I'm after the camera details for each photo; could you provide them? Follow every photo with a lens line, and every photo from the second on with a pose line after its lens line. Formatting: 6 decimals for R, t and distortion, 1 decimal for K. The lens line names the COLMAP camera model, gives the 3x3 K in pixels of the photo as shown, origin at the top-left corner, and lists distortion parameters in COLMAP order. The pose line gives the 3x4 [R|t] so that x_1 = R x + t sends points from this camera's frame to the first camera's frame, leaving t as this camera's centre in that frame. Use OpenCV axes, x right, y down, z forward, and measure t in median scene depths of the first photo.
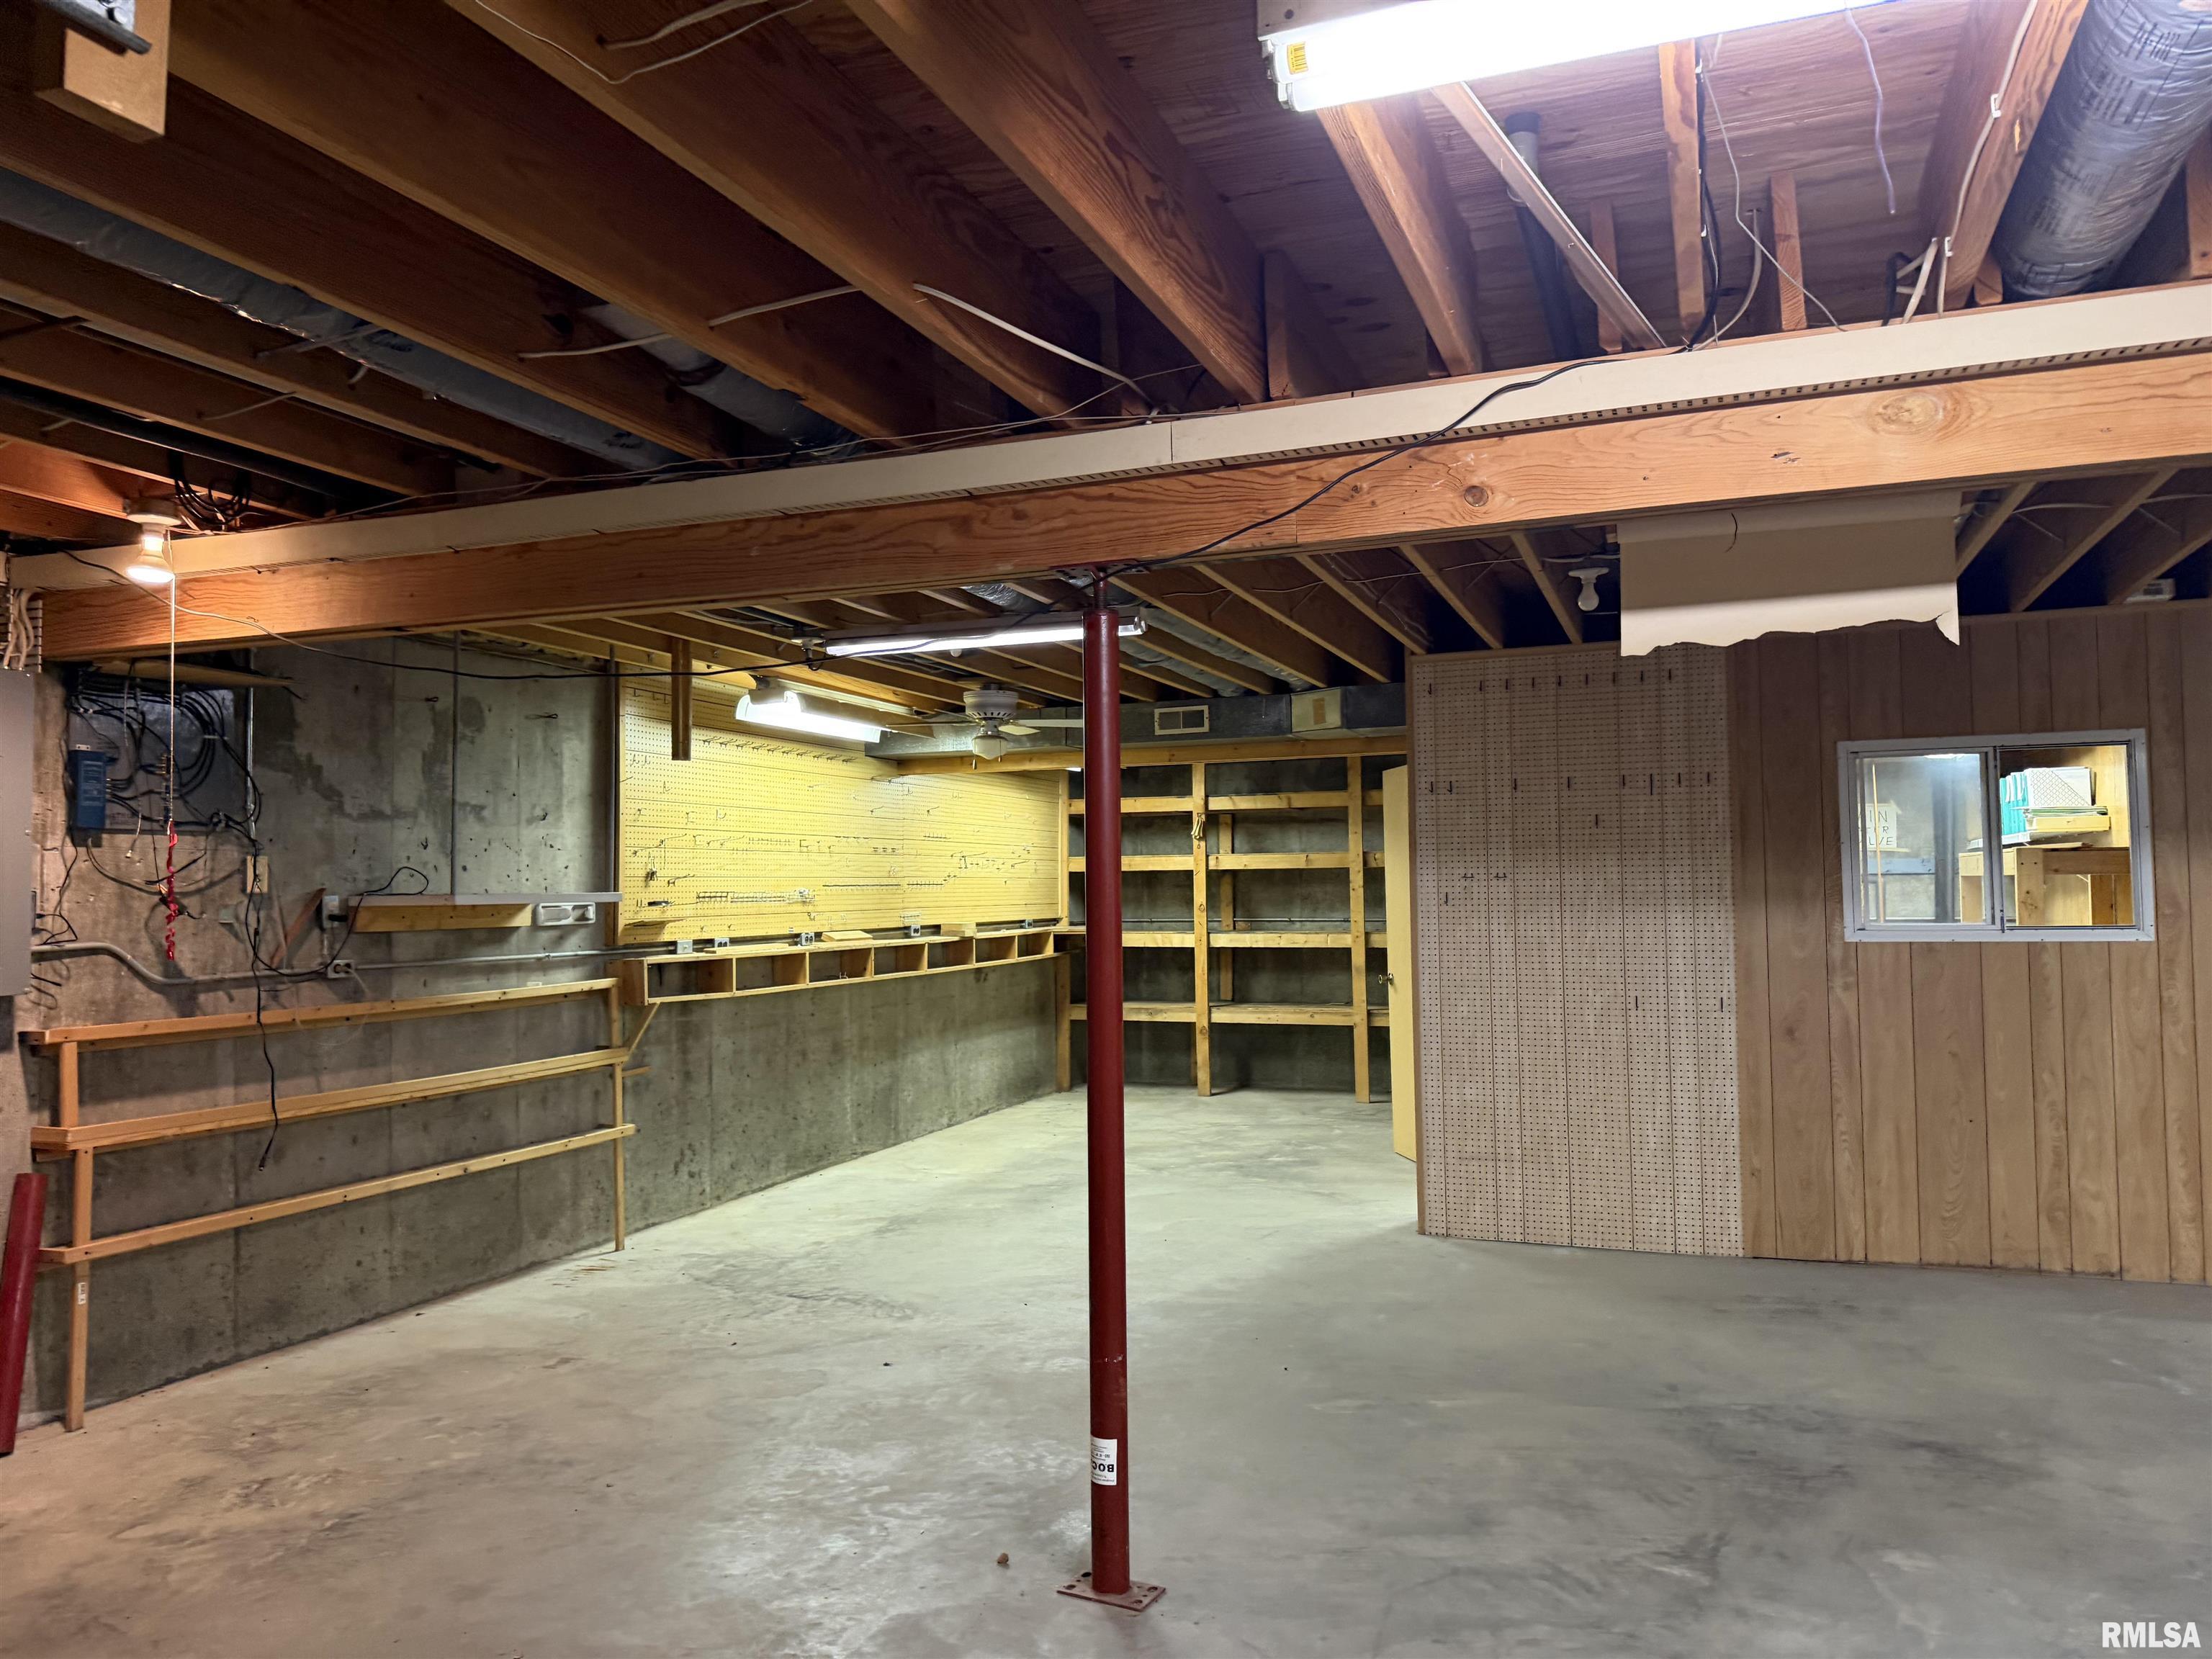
lens RADIAL K [[1546.5, 0, 1106.0], [0, 1546.5, 829.5], [0, 0, 1]] dist [0.082583, -0.094429]
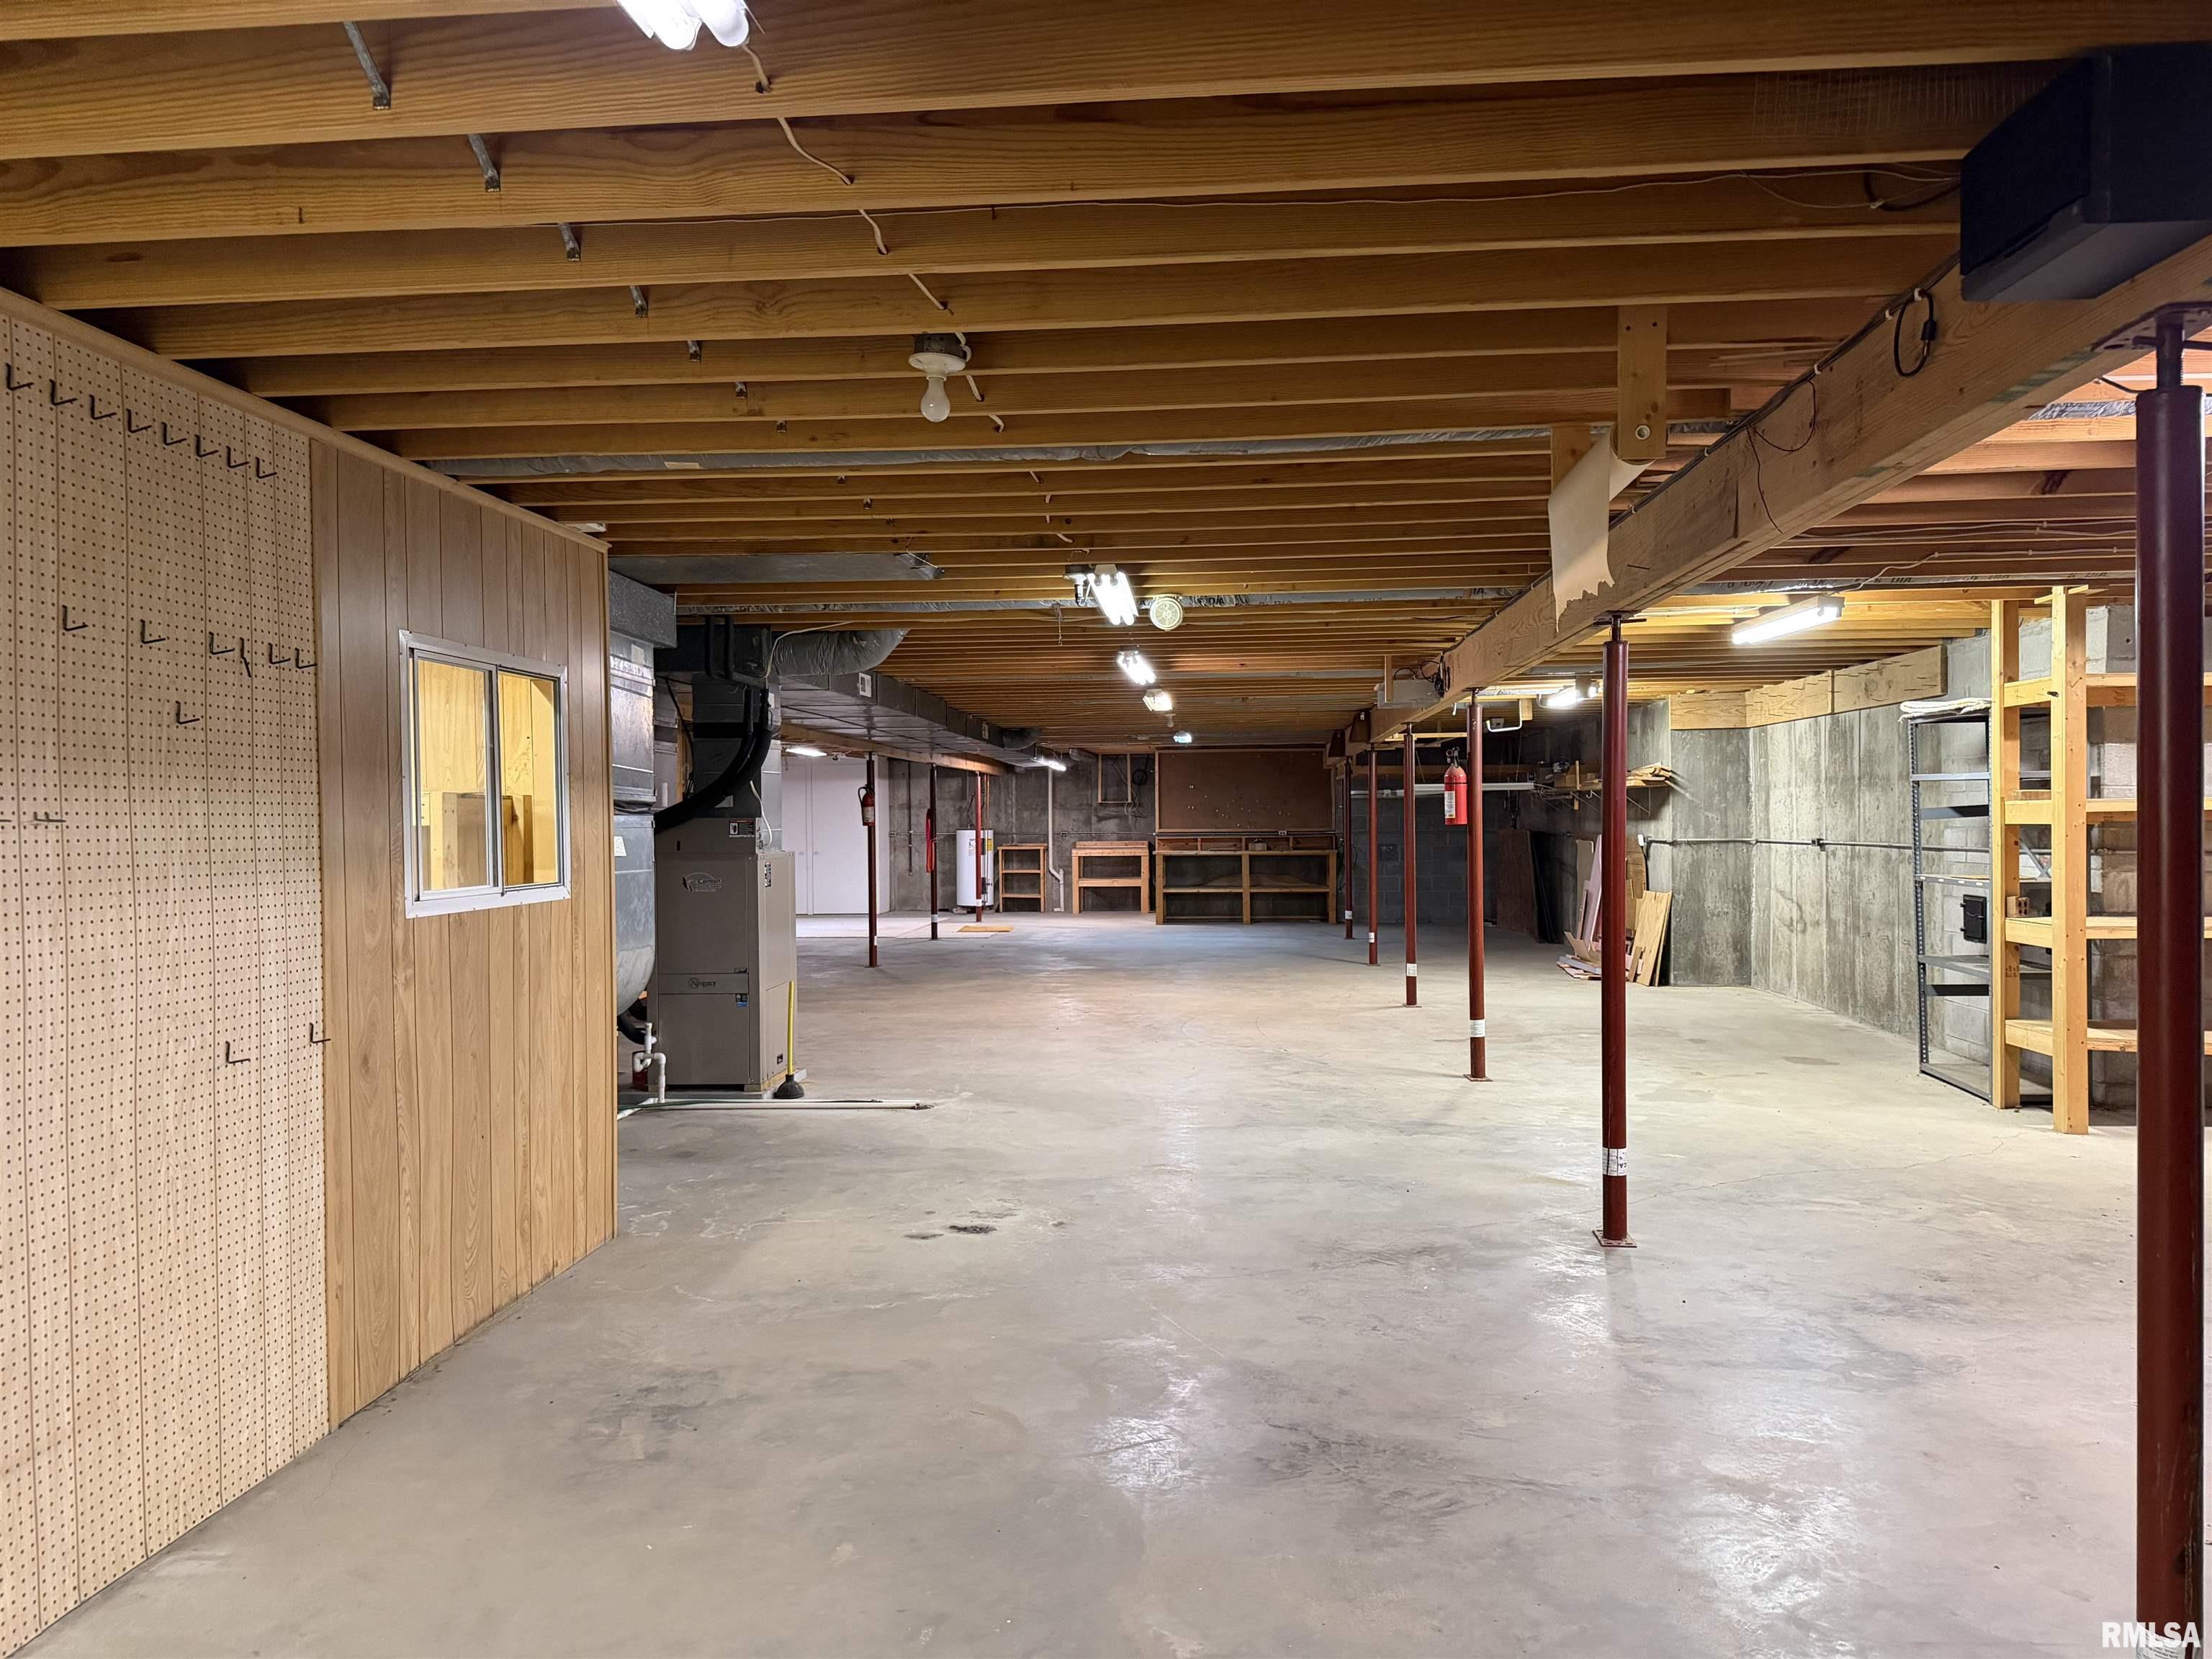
lens RADIAL K [[1569.2, 0, 1106.0], [0, 1569.2, 829.5], [0, 0, 1]] dist [-0.003525, -0.004016]
pose [[-0.281139, 0.007184, 0.959640, -0.283377], [-0.026330, 0.999538, -0.015197, 0.034283], [-0.959306, -0.029539, -0.280820, 0.895538]]
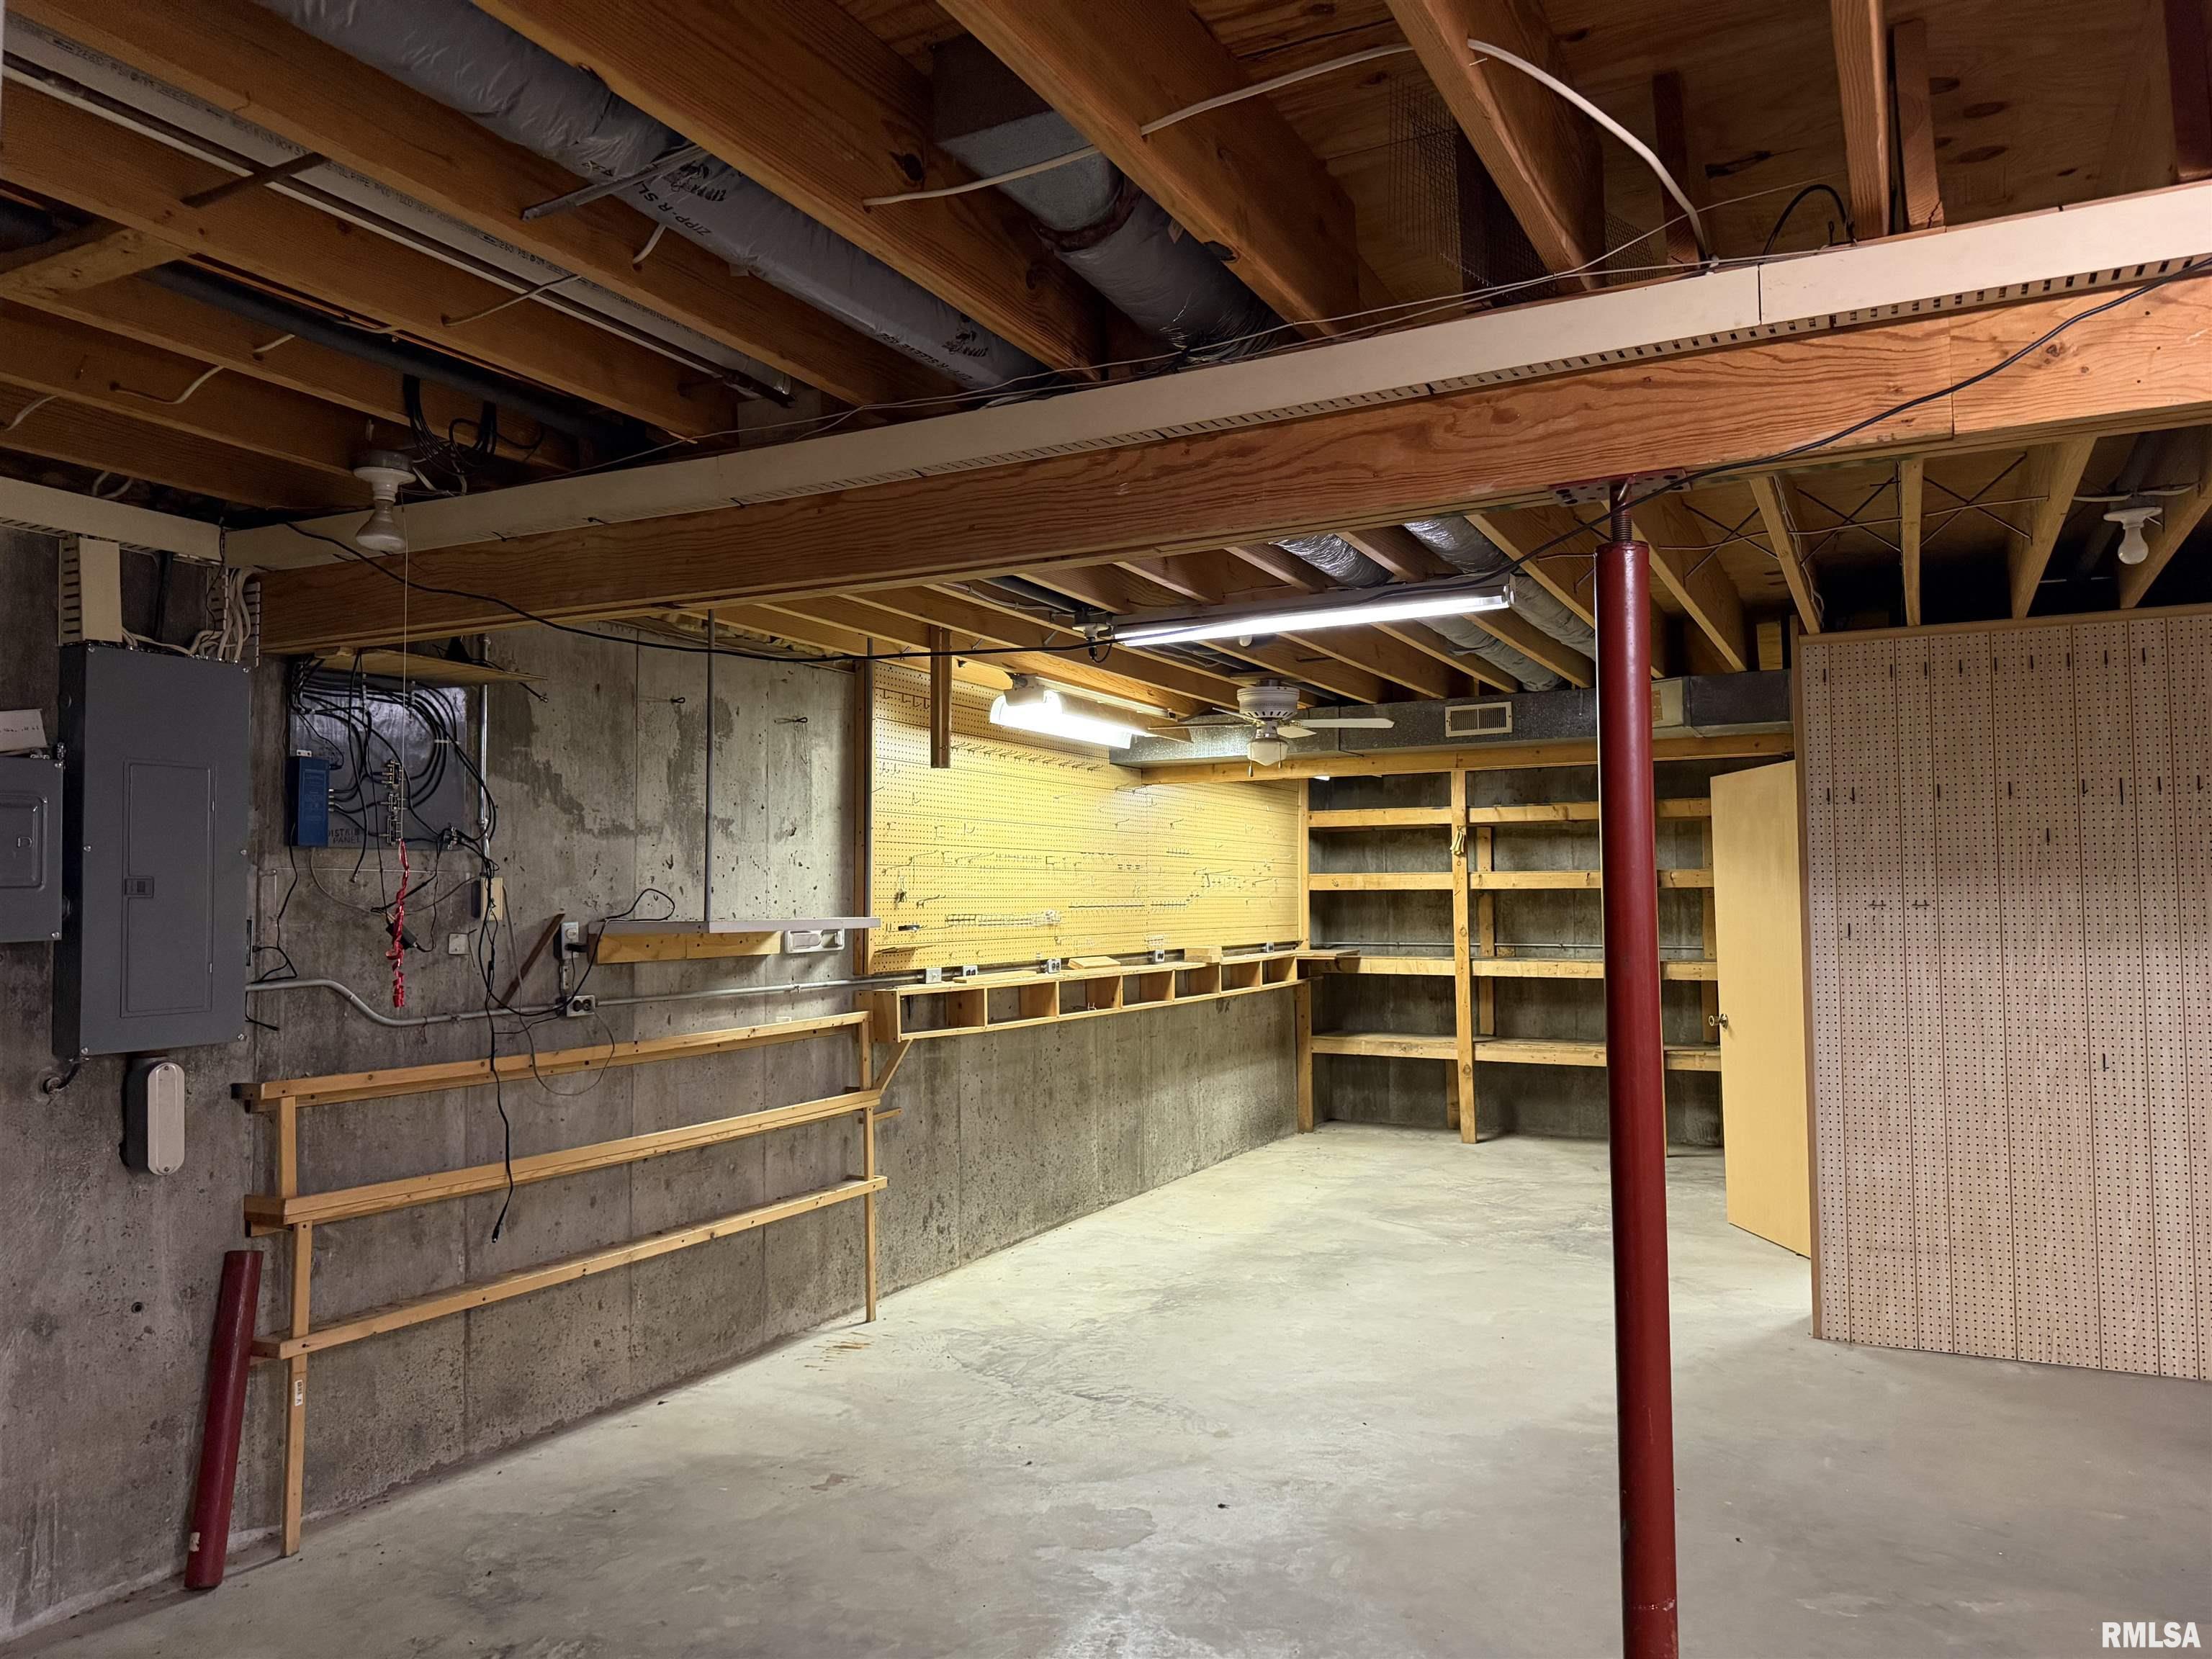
lens RADIAL K [[1553.4, 0, 1106.0], [0, 1553.4, 829.5], [0, 0, 1]] dist [0.130017, -0.185085]
pose [[0.994195, -0.000644, -0.107590, -0.087111], [-0.000256, 0.999965, -0.008348, -0.002084], [0.107591, 0.008327, 0.994160, 0.134284]]
